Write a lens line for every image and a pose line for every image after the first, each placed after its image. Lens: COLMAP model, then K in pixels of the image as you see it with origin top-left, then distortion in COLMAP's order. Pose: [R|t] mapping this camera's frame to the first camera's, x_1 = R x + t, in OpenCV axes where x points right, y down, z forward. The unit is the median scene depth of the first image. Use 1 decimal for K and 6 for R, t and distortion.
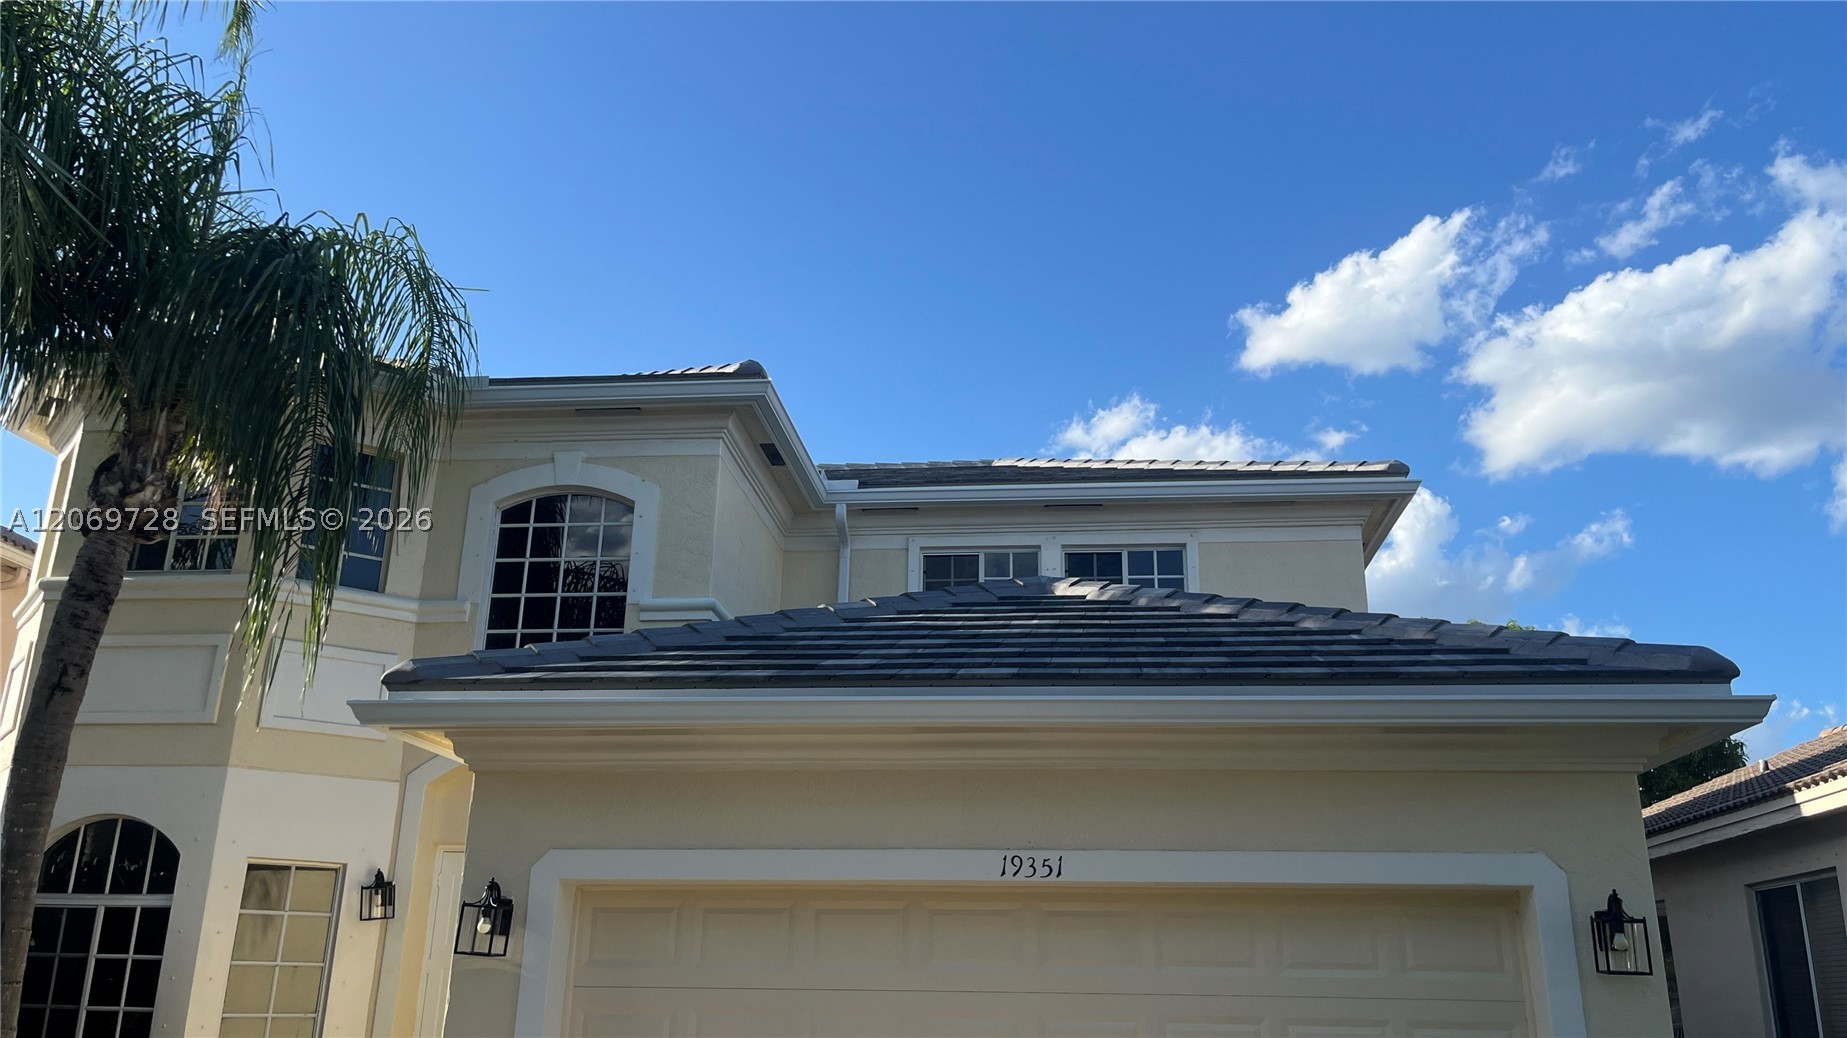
lens RADIAL K [[1406.8, 0, 918.1], [0, 1406.8, 514.7], [0, 0, 1]] dist [0.045321, -0.024461]
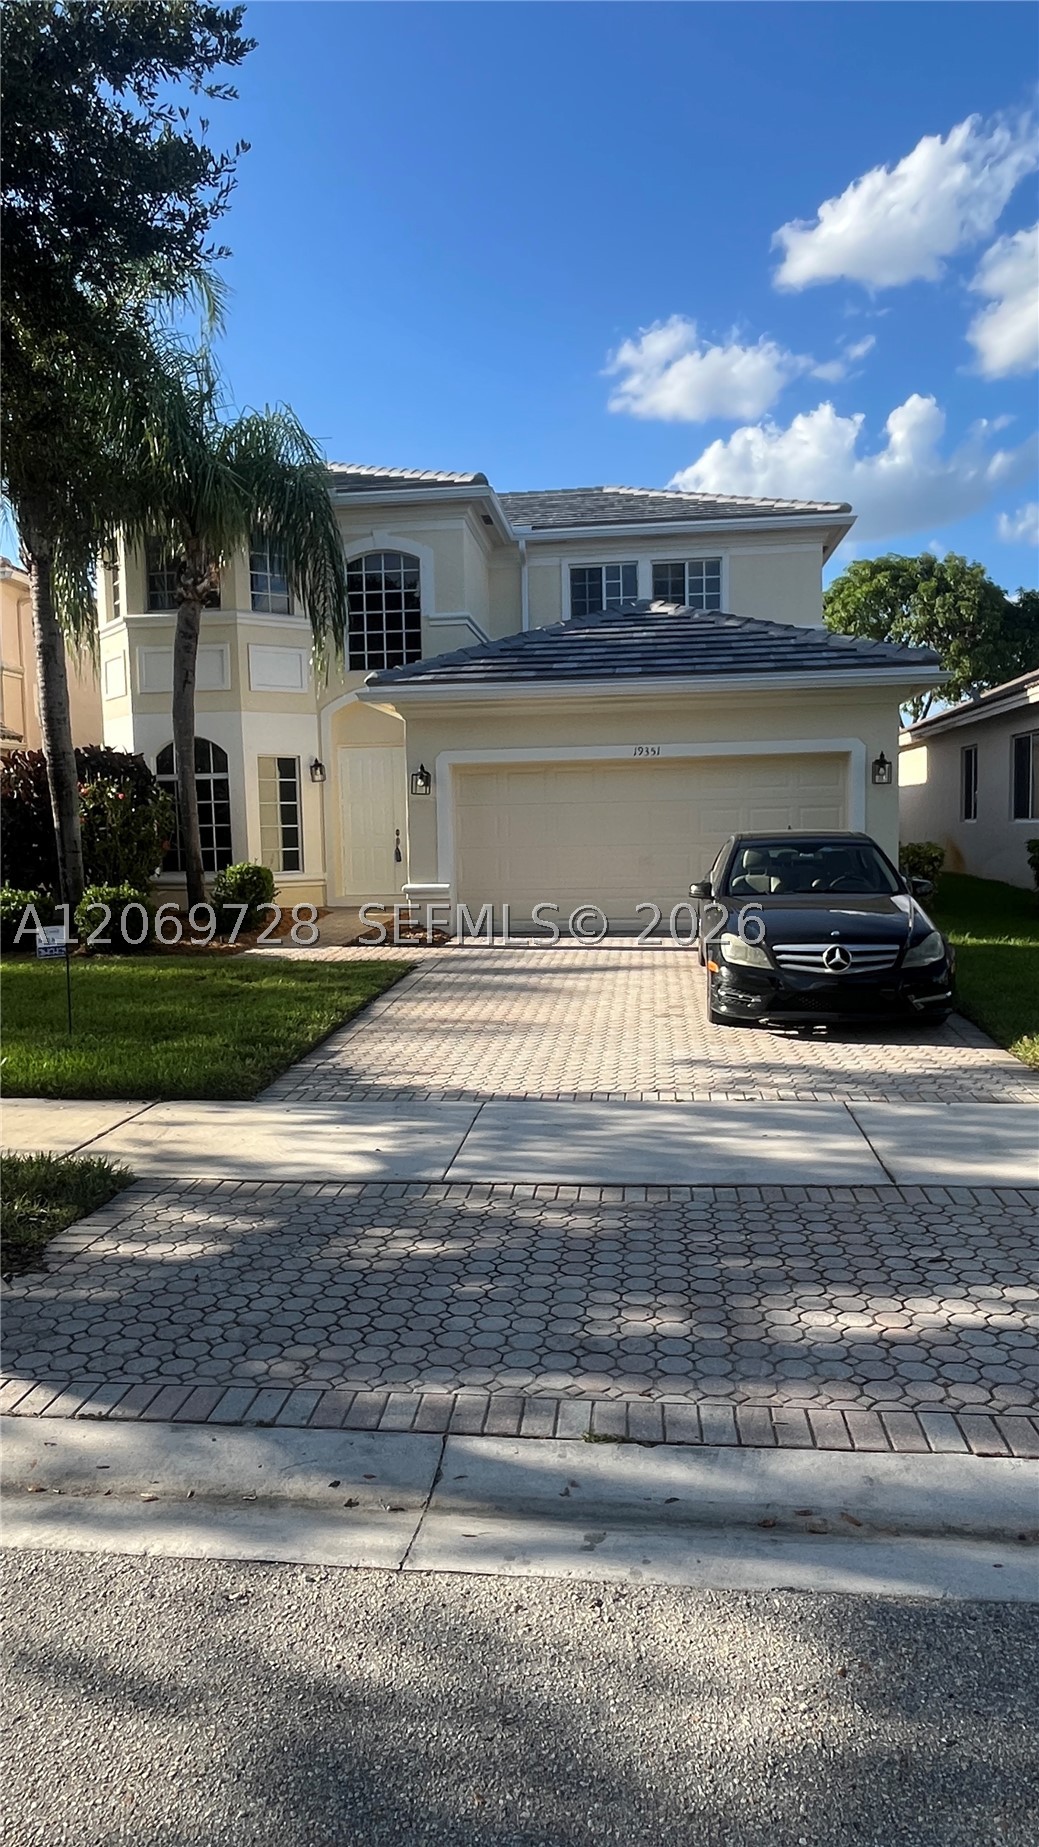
lens RADIAL K [[1116.6, 0, 513.3], [0, 1116.6, 925.7], [0, 0, 1]] dist [-0.030228, -0.001689]
pose [[0.999273, -0.038122, 0.000656, -0.100490], [0.034486, 0.911044, 0.410865, -0.166106], [-0.016260, -0.410543, 0.911696, -0.526015]]
